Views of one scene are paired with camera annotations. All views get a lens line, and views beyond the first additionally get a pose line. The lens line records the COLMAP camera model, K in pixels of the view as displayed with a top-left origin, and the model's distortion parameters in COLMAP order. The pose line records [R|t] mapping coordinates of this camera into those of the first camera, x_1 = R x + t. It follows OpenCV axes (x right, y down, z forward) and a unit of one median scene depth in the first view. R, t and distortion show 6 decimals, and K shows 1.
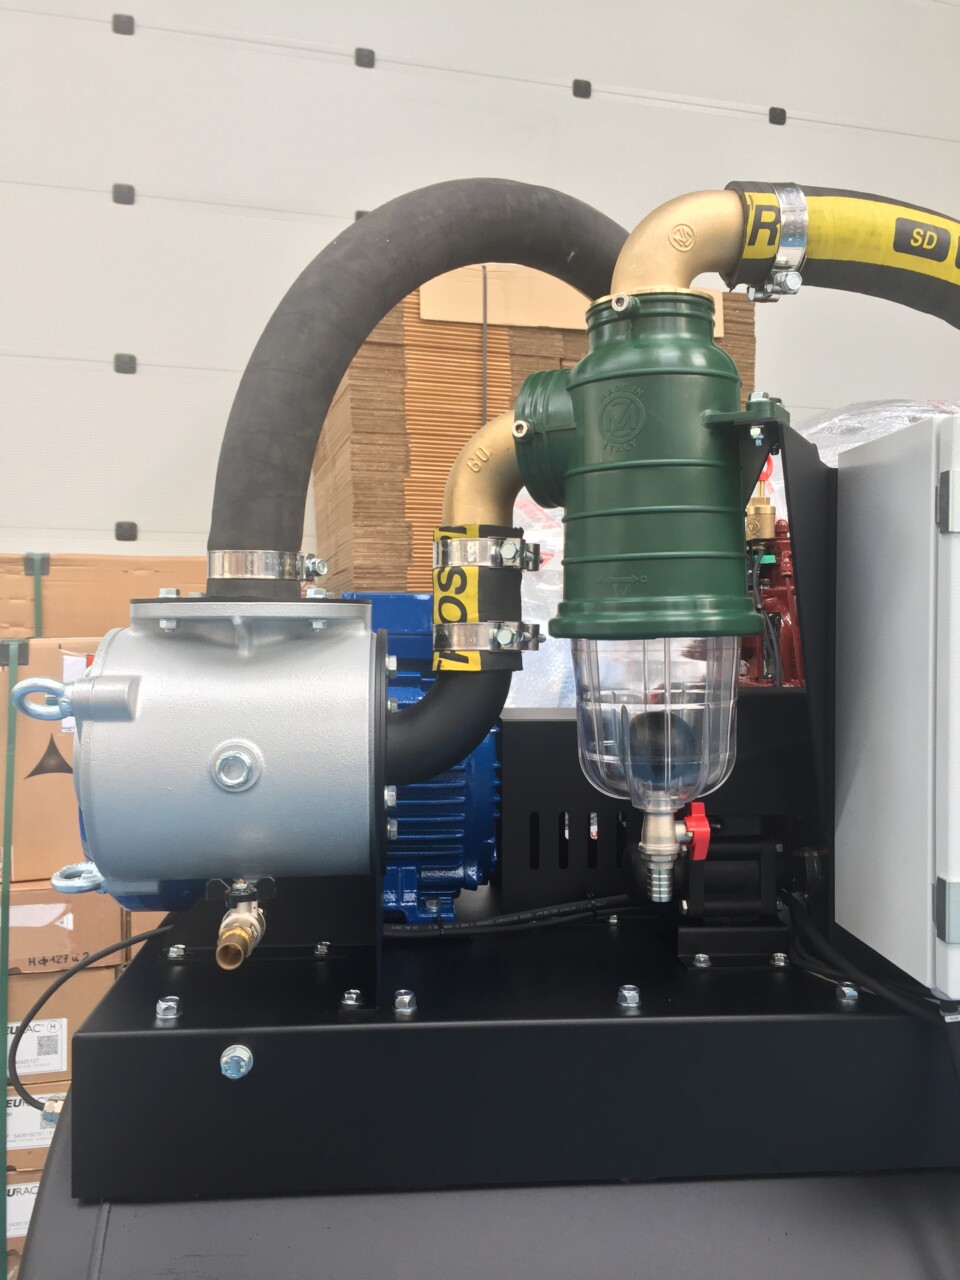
lens RADIAL K [[1071.9, 0, 480.0], [0, 1071.9, 640.0], [0, 0, 1]] dist [0.092646, -0.146006]
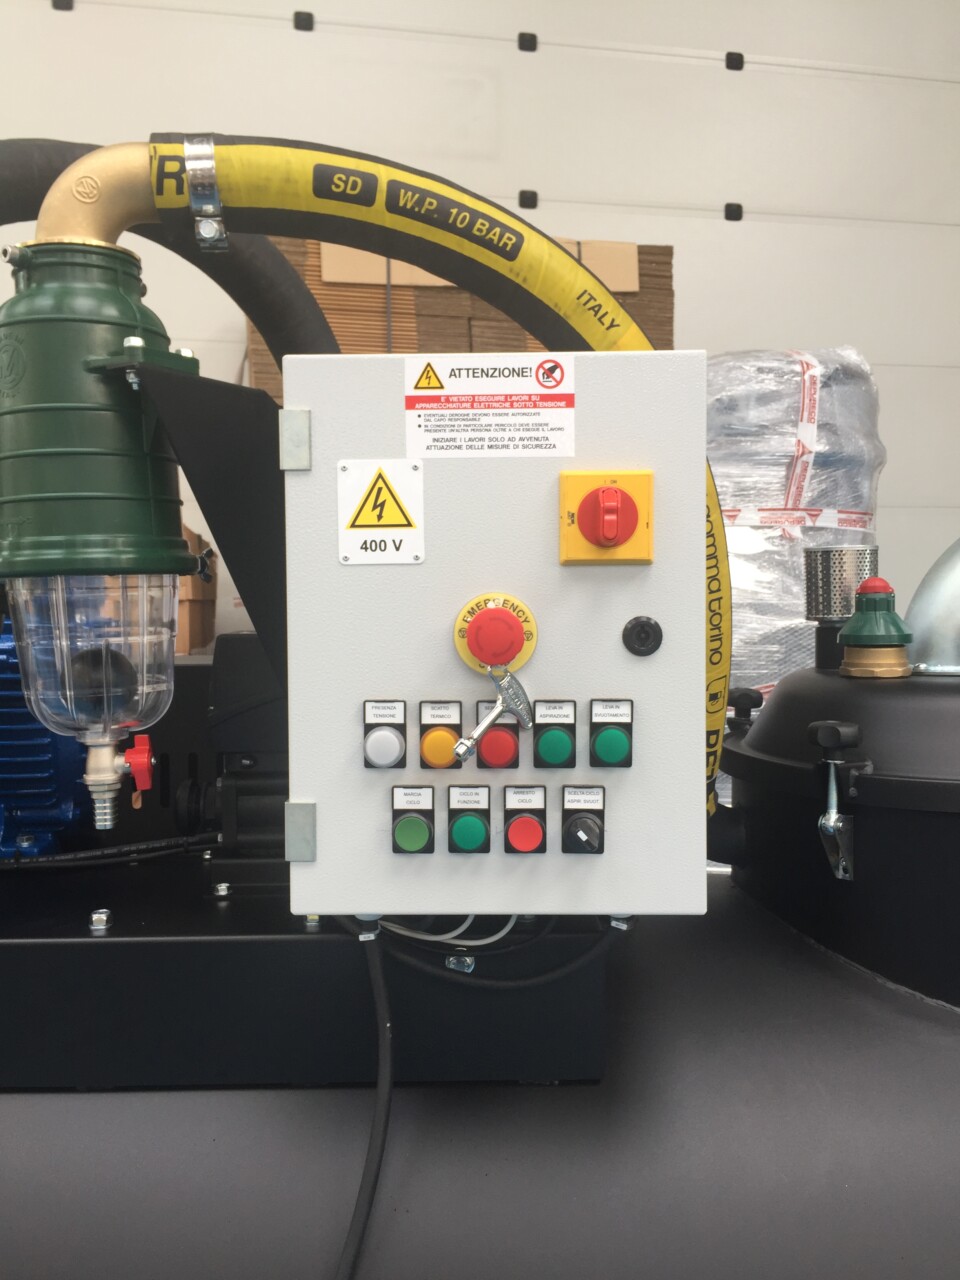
lens RADIAL K [[1071.9, 0, 480.0], [0, 1071.9, 640.0], [0, 0, 1]] dist [0.092646, -0.146006]
pose [[0.997732, -0.009022, -0.066710, 0.602675], [0.011031, 0.999495, 0.029811, 0.030721], [0.066407, -0.030479, 0.997327, -0.022606]]
